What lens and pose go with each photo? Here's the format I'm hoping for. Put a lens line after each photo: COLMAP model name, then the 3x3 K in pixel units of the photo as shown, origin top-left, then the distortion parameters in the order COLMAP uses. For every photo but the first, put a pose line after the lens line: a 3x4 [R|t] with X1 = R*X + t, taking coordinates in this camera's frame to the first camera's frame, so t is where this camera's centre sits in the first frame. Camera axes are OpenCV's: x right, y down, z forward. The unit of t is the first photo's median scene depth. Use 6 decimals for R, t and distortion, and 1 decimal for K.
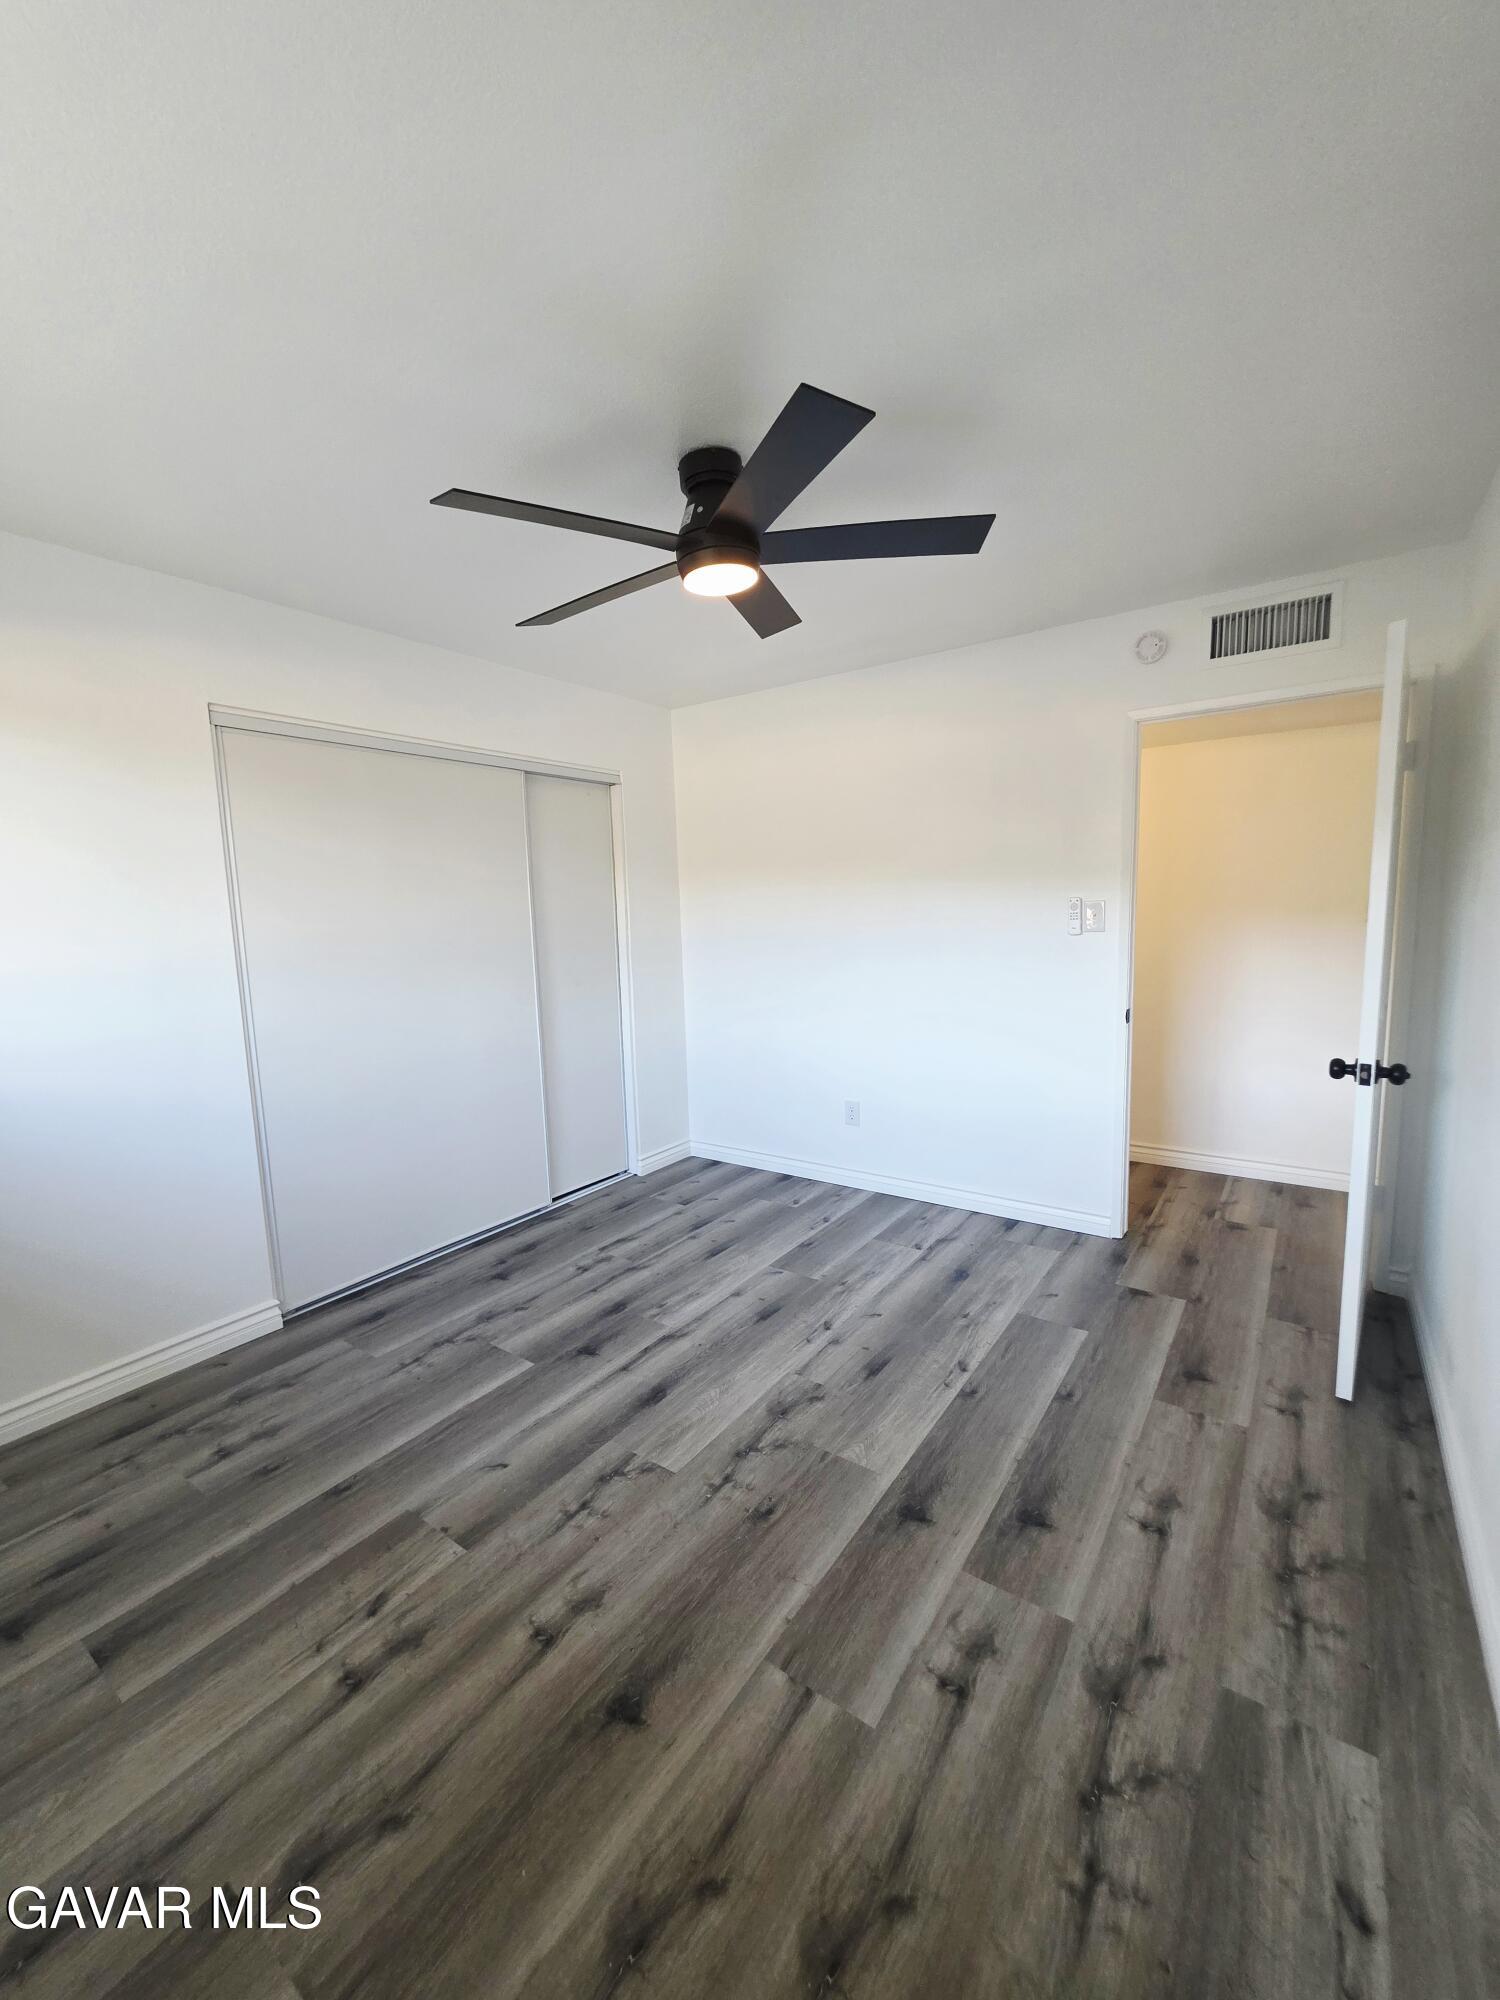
lens RADIAL K [[809.9, 0, 752.1], [0, 809.9, 1007.5], [0, 0, 1]] dist [0.001278, 0.000984]
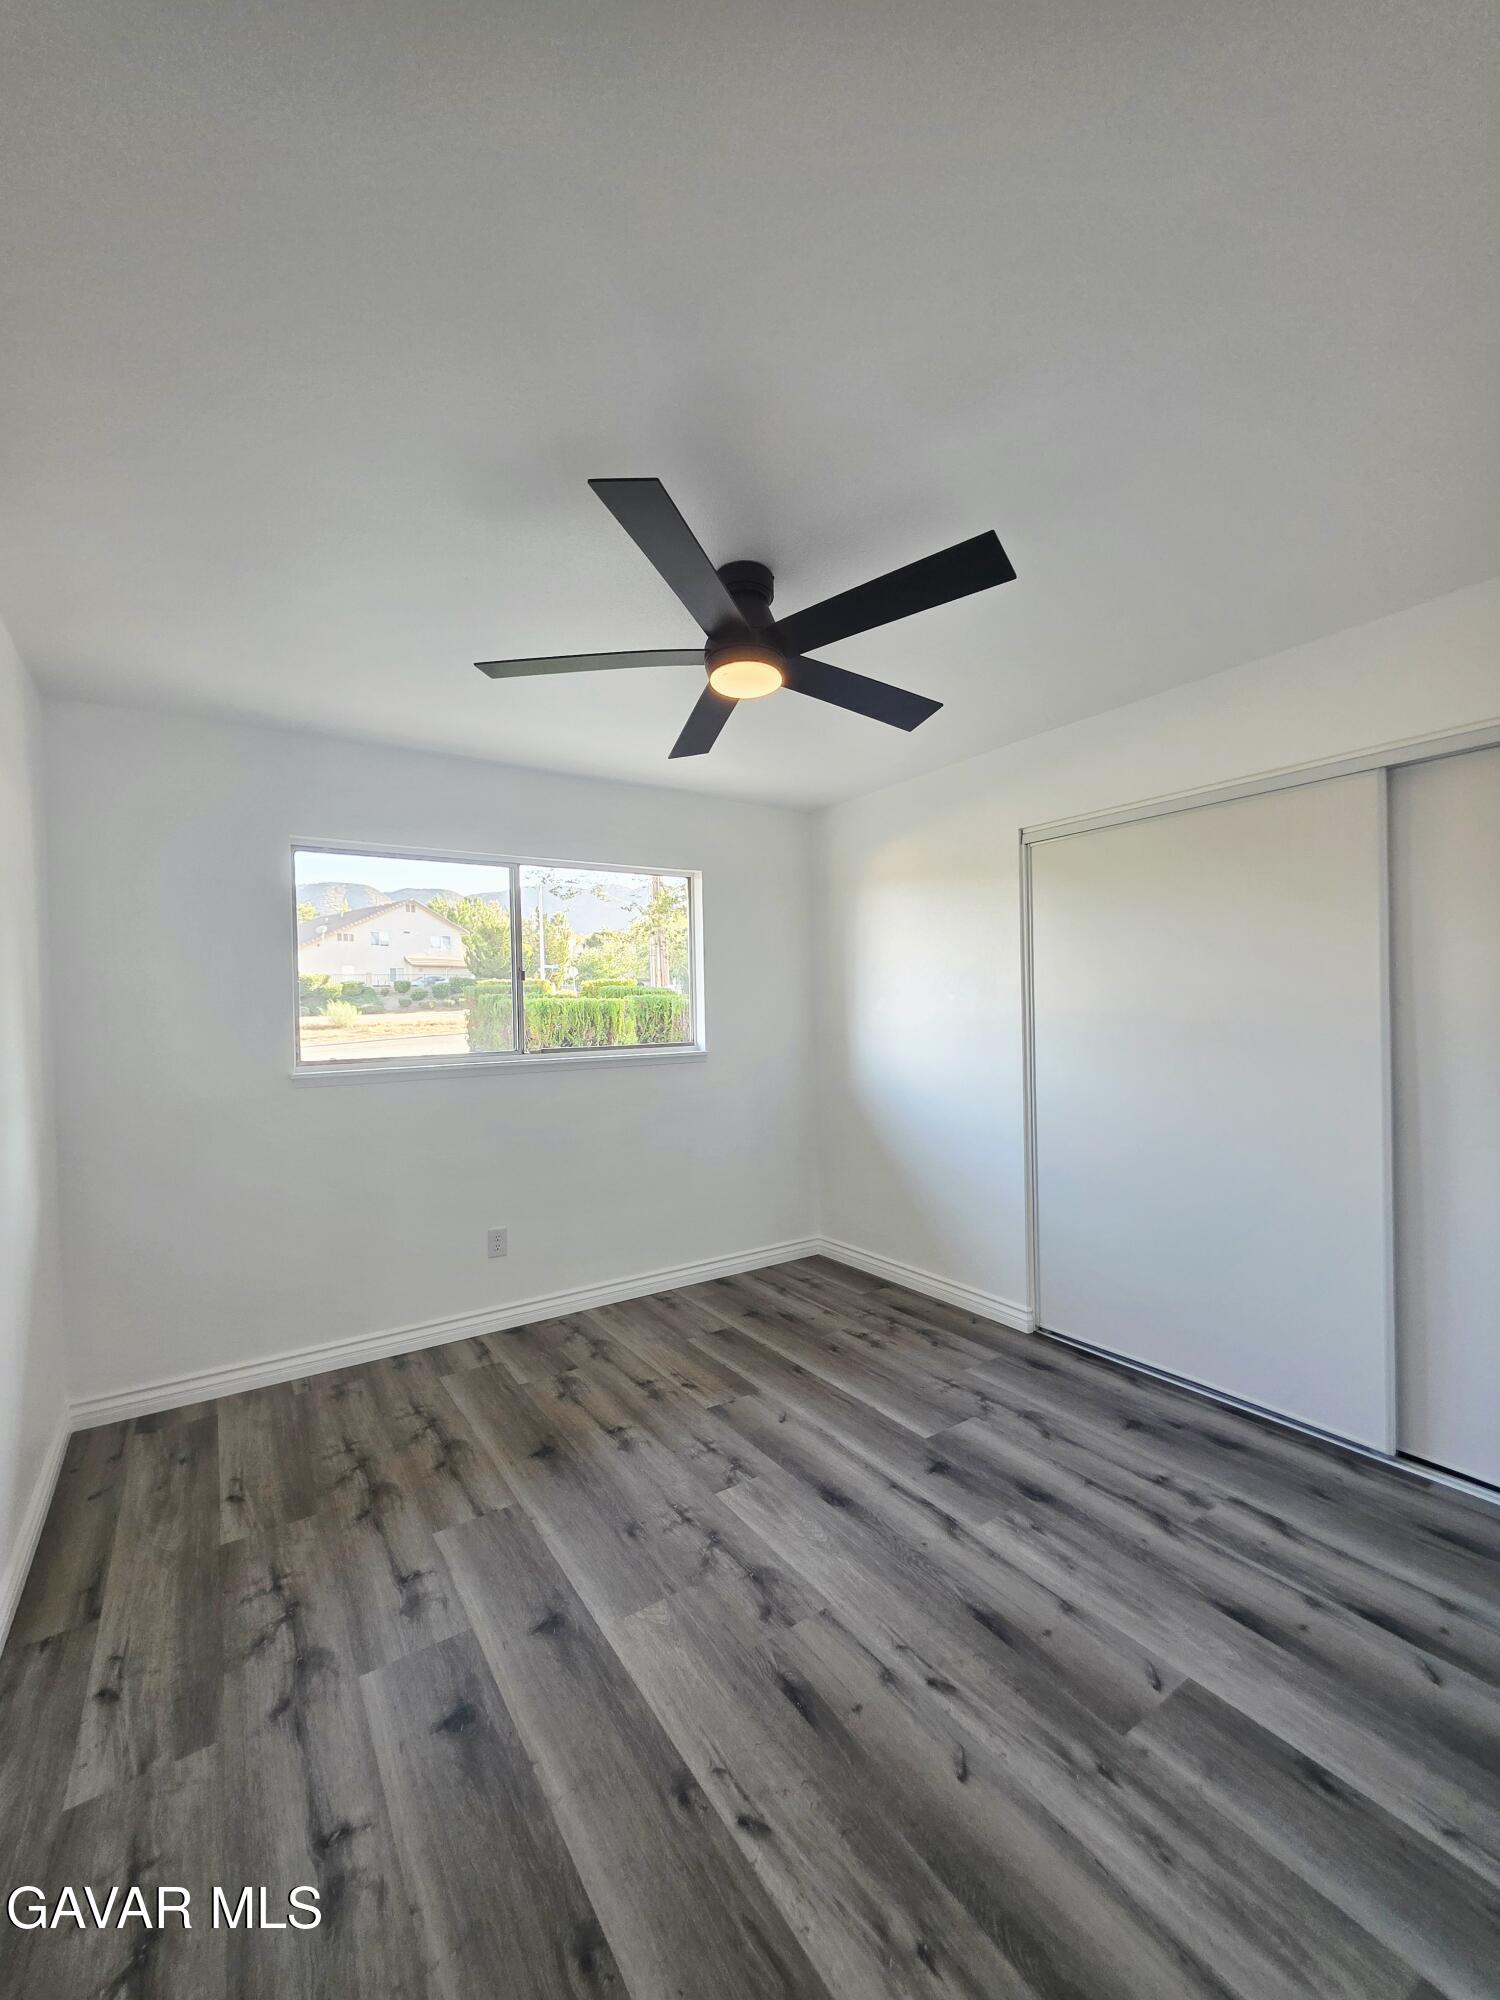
lens RADIAL K [[809.9, 0, 752.1], [0, 809.9, 1007.5], [0, 0, 1]] dist [0.001278, 0.000984]
pose [[-0.359108, 0.035935, -0.932604, 0.851523], [-0.084578, 0.993894, 0.070864, -0.171344], [0.929456, 0.104326, -0.353876, 1.278798]]
